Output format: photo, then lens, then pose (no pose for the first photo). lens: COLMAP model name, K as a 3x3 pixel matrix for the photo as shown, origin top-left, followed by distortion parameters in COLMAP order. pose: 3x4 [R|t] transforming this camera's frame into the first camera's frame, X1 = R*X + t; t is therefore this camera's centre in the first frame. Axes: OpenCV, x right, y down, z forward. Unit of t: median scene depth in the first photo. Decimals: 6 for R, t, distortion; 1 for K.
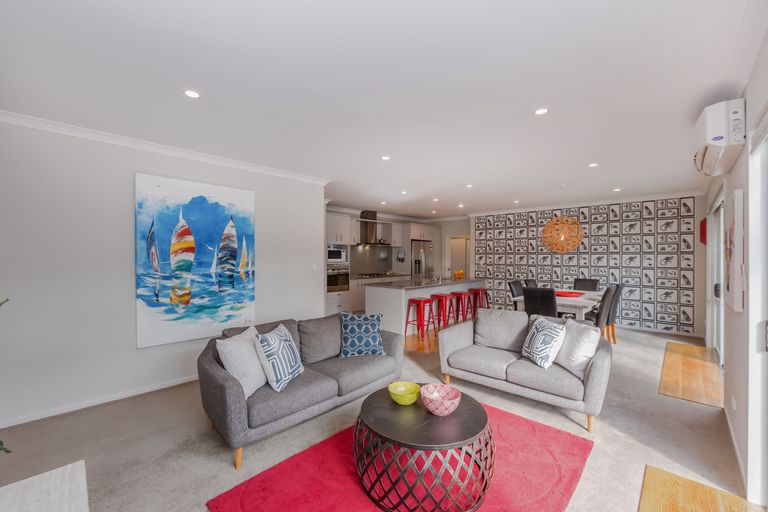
lens RADIAL K [[305.5, 0, 389.6], [0, 305.5, 258.0], [0, 0, 1]] dist [0.000697, 0.000020]
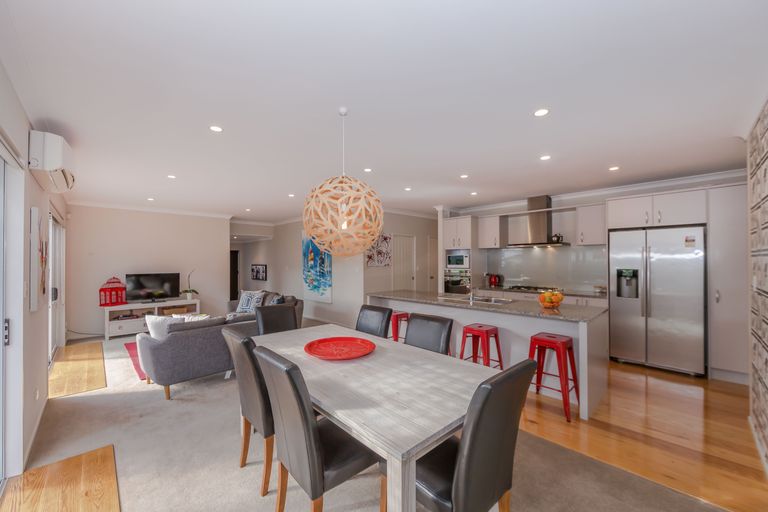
lens RADIAL K [[305.5, 0, 389.5], [0, 305.5, 258.7], [0, 0, 1]] dist [0.000697, 0.000020]
pose [[-0.036448, -0.008159, -0.999302, 1.420364], [-0.003622, 0.999961, -0.008033, -0.014764], [0.999329, 0.003327, -0.036476, 1.521008]]
